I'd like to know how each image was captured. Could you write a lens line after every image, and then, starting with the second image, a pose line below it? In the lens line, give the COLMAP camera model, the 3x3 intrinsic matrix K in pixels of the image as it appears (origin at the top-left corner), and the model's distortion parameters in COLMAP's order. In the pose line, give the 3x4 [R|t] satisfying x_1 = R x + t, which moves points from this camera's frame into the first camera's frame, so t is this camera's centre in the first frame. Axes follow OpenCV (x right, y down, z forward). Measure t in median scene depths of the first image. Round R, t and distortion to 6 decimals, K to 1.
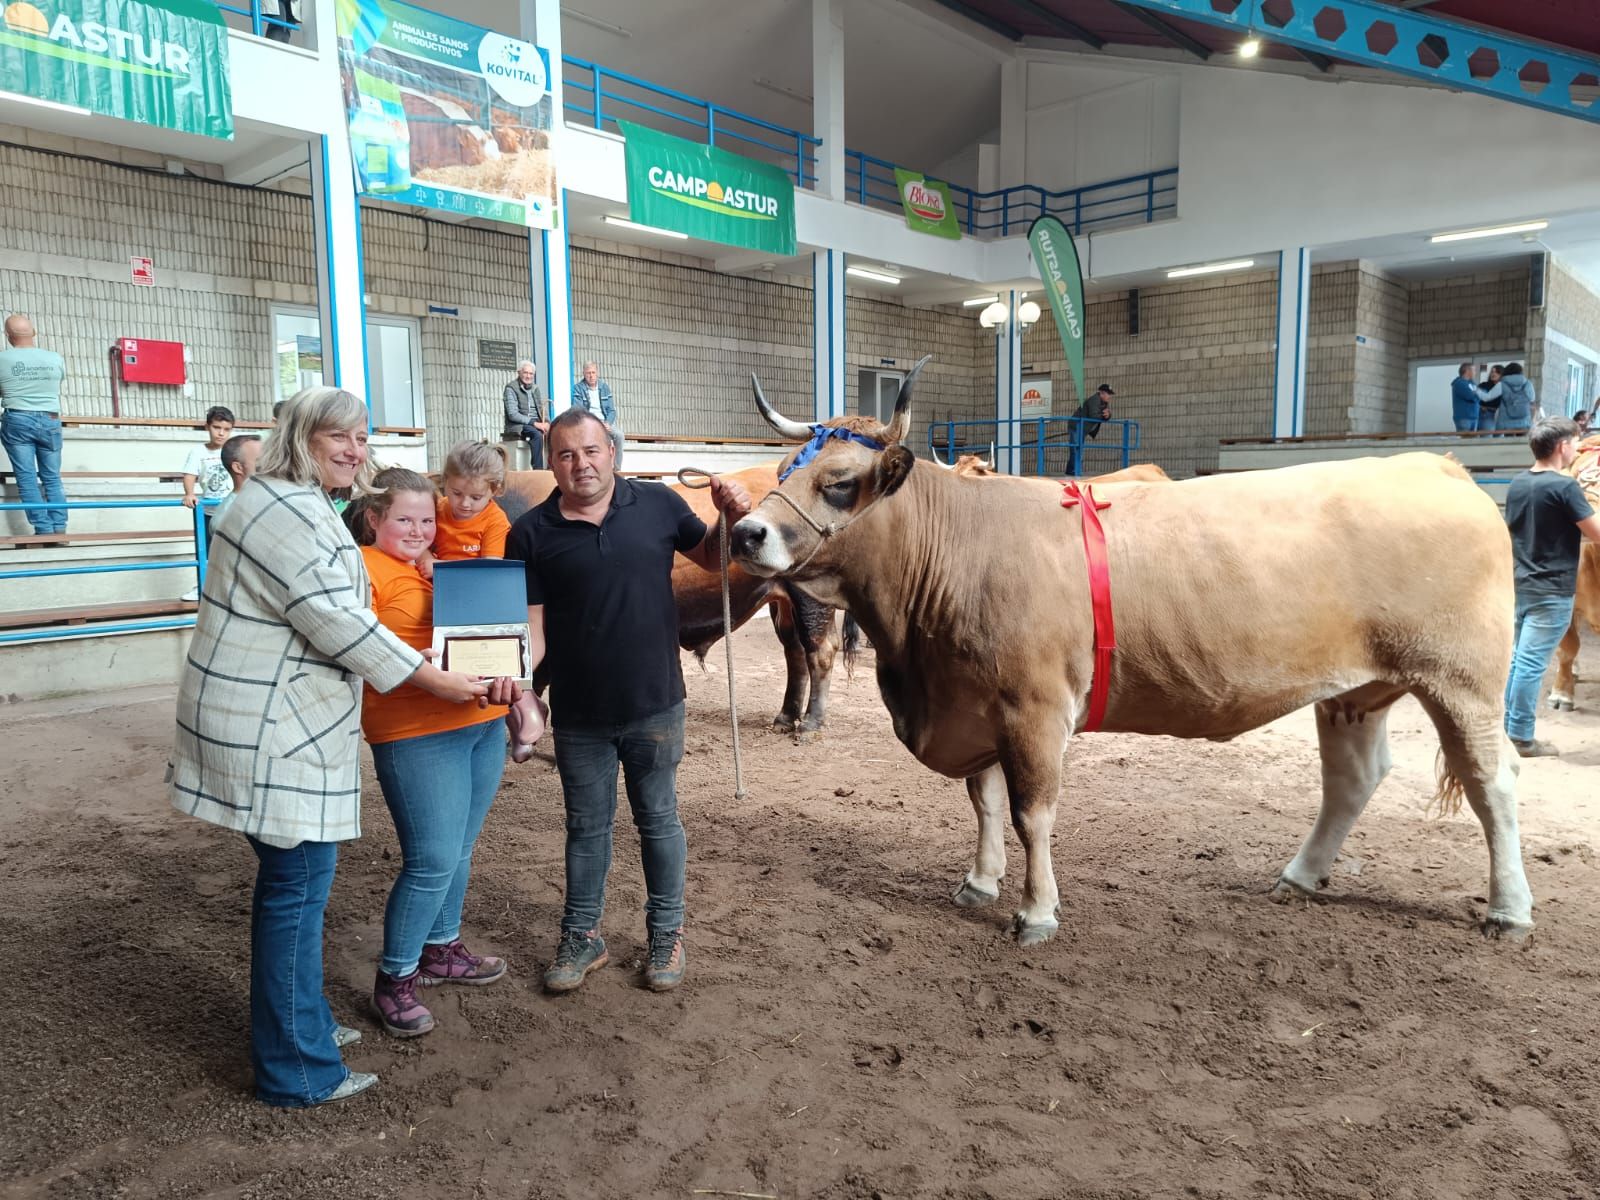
lens RADIAL K [[1136.2, 0, 805.3], [0, 1136.2, 607.9], [0, 0, 1]] dist [0.012812, -0.007026]
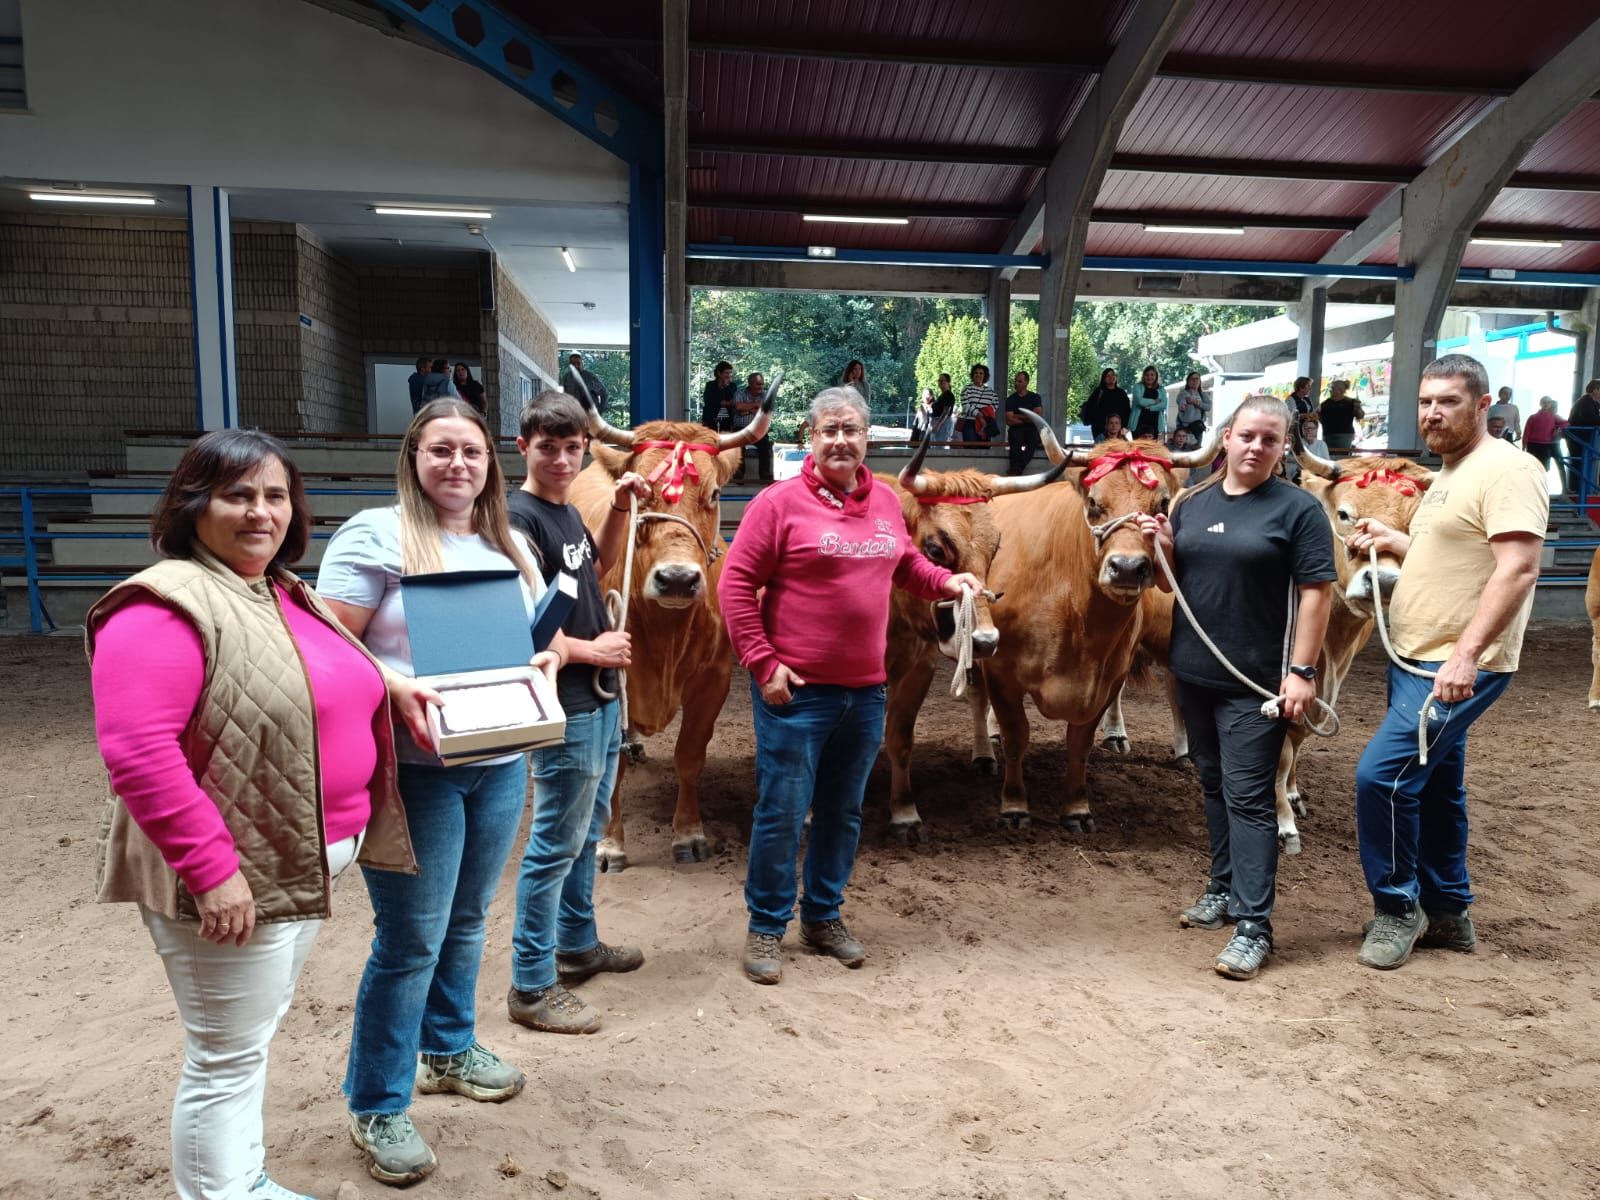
lens RADIAL K [[1159.2, 0, 823.6], [0, 1159.2, 598.5], [0, 0, 1]] dist [0.018754, 0.002463]
pose [[0.660726, -0.050761, 0.748909, 0.122896], [0.063453, 0.997917, 0.011657, -0.025857], [-0.747940, 0.039819, 0.662571, 0.219728]]
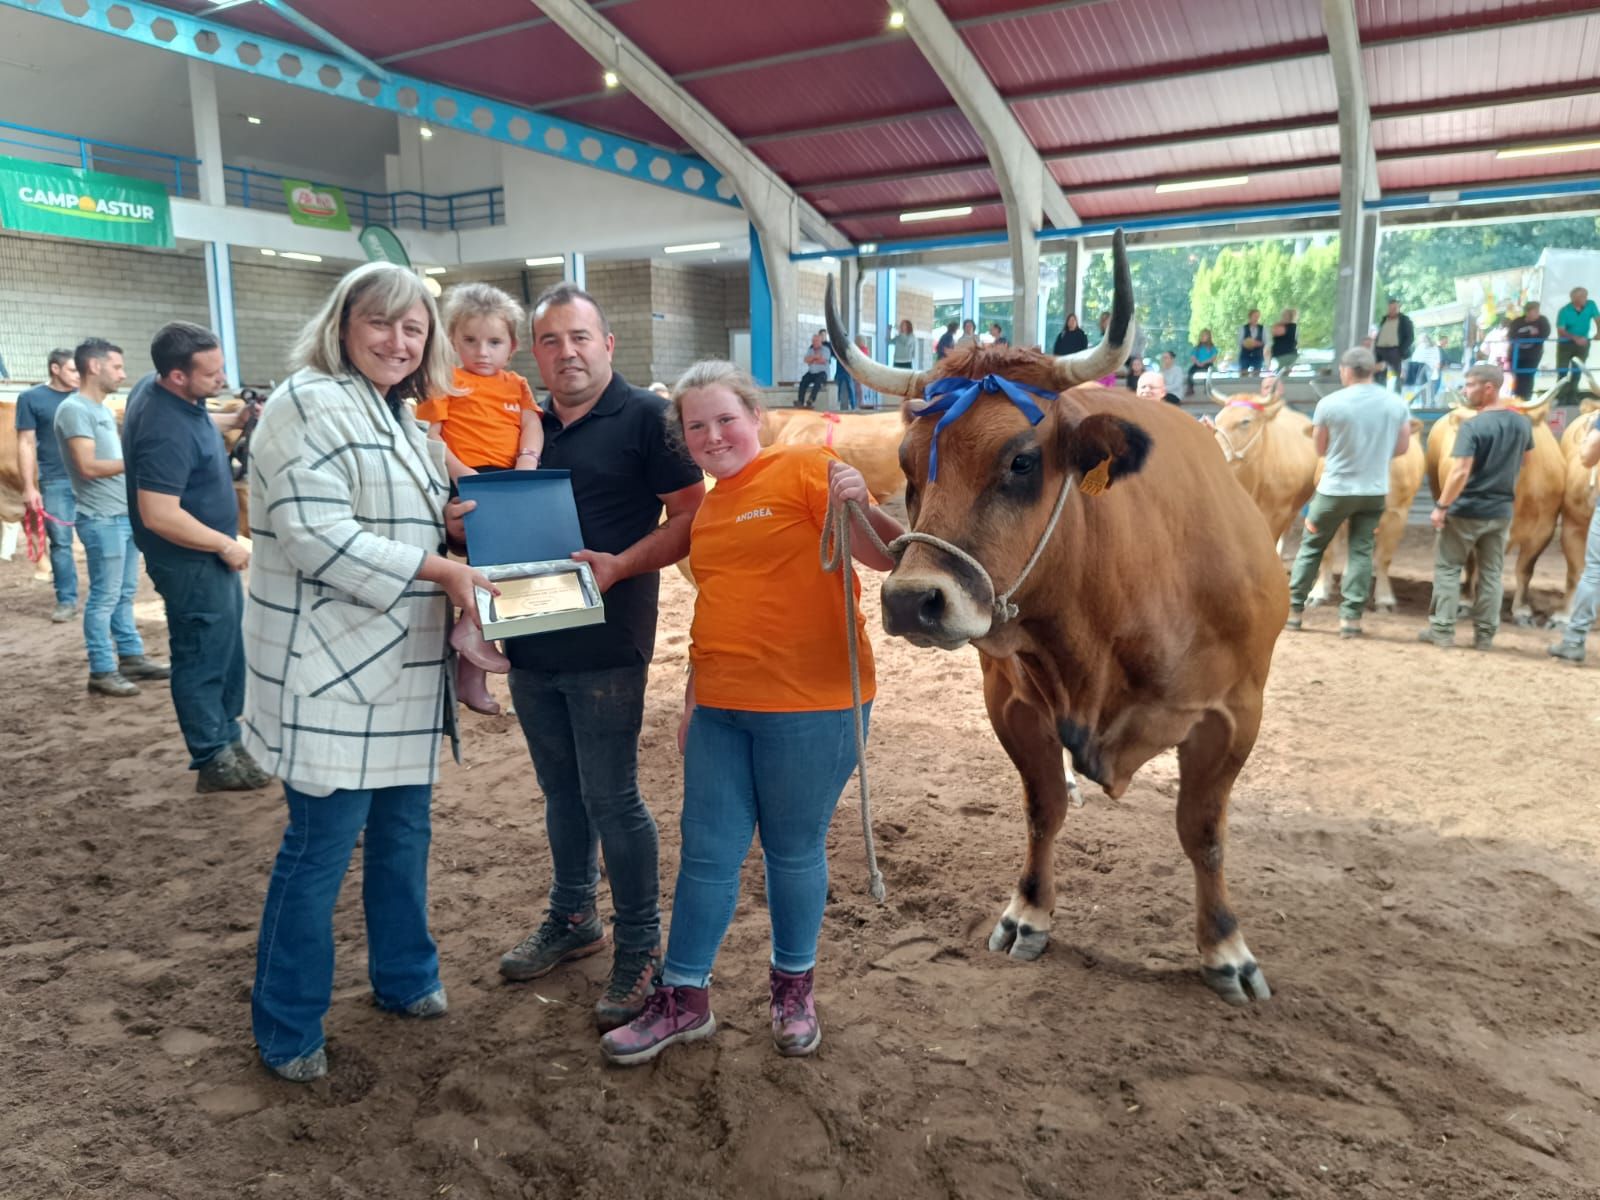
lens RADIAL K [[1136.2, 0, 805.3], [0, 1136.2, 607.9], [0, 0, 1]] dist [0.012812, -0.007026]
pose [[0.981907, -0.028361, 0.187230, 0.539032], [0.016707, 0.997840, 0.063529, 0.052451], [-0.188628, -0.059251, 0.980260, -0.586594]]
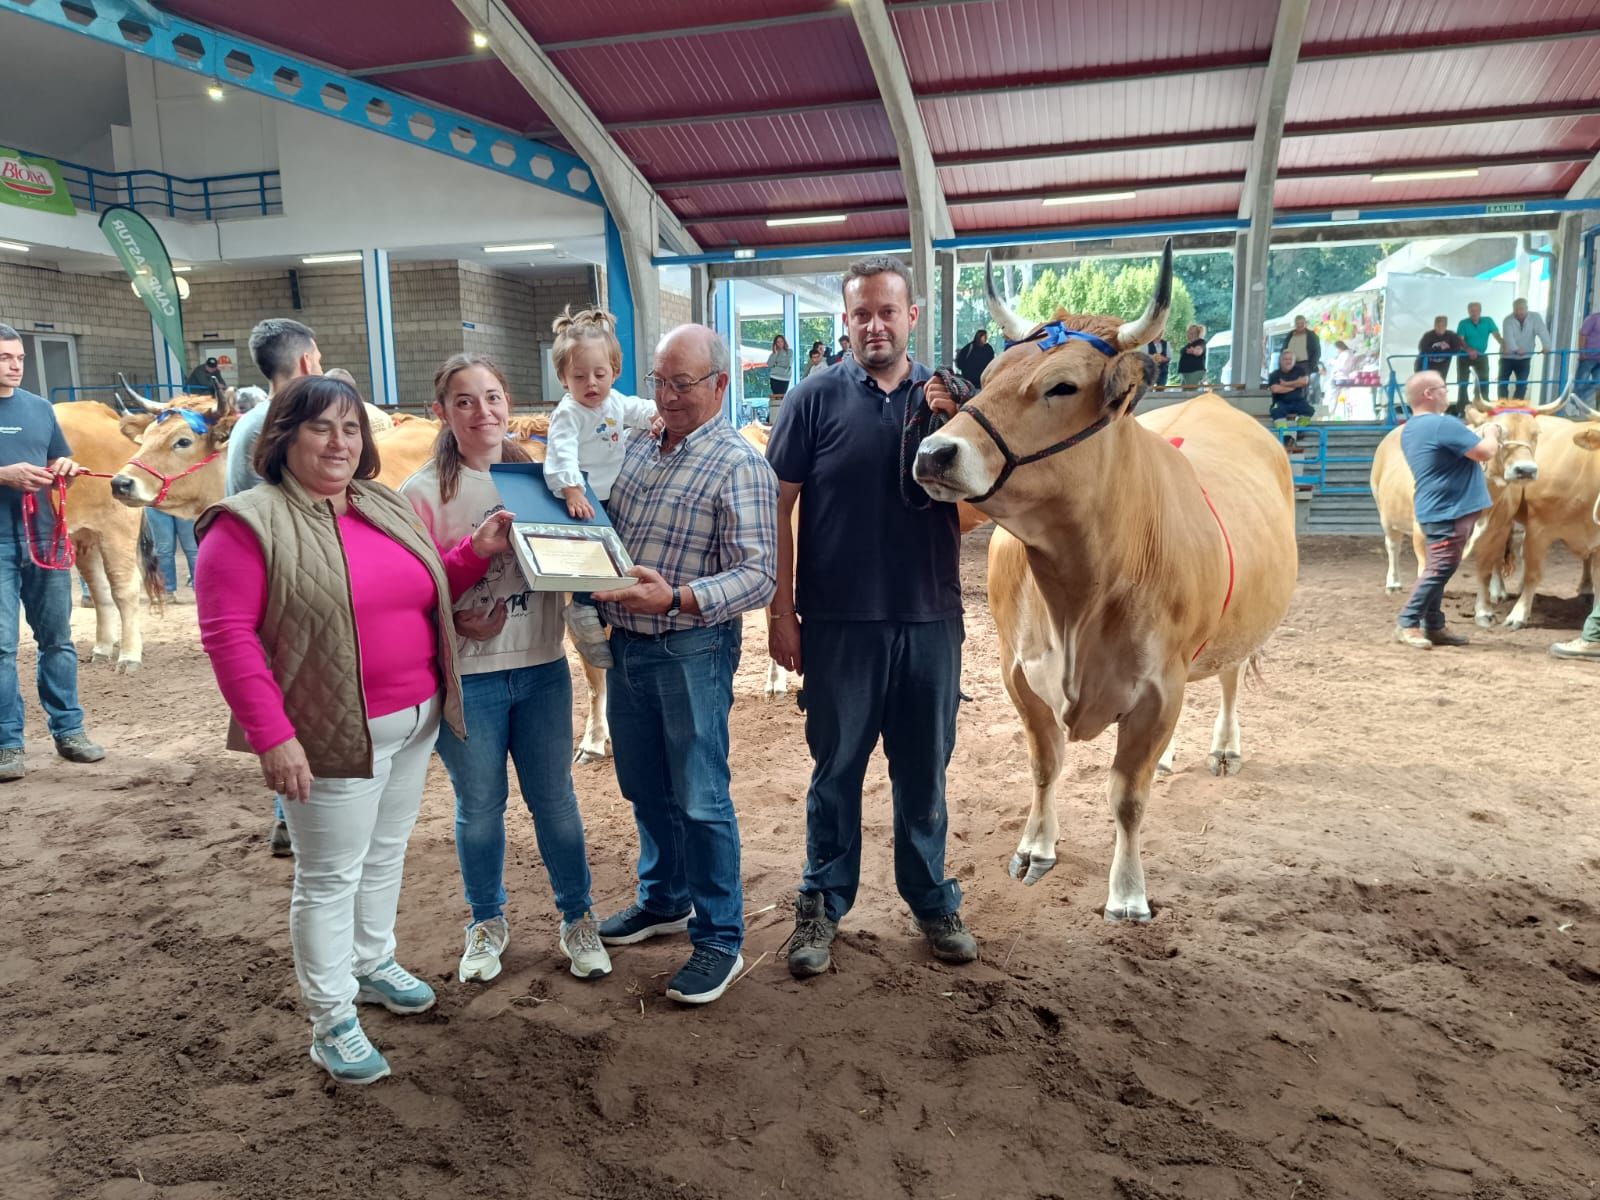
lens RADIAL K [[1136.2, 0, 805.3], [0, 1136.2, 607.9], [0, 0, 1]] dist [0.012812, -0.007026]
pose [[0.898733, -0.071595, 0.432612, 0.356911], [0.053261, 0.997099, 0.054368, 0.031170], [-0.435249, -0.025821, 0.899940, -0.380644]]
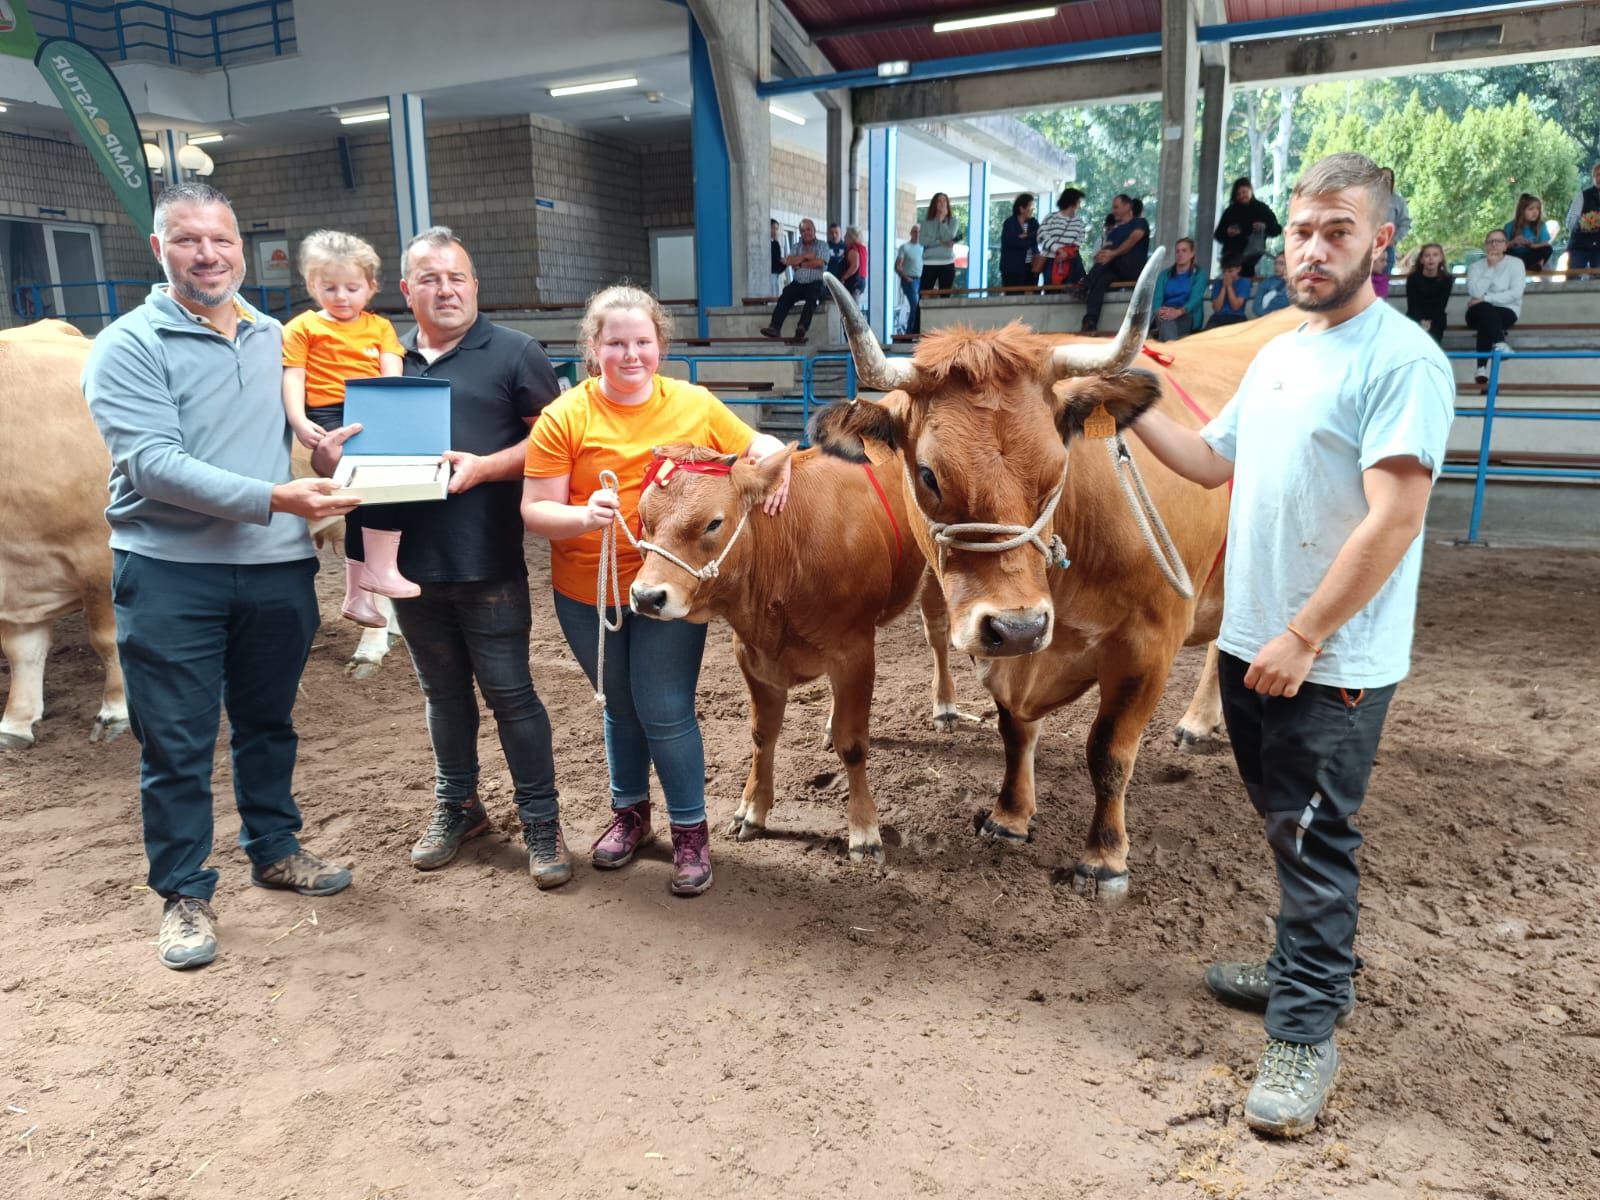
lens RADIAL K [[1123.3, 0, 796.4], [0, 1123.3, 613.9], [0, 0, 1]] dist [0.000663, -0.000665]
pose [[0.964432, -0.060645, 0.257278, 0.588082], [0.028691, 0.991592, 0.126184, -0.013069], [-0.262768, -0.114314, 0.958063, 0.021123]]
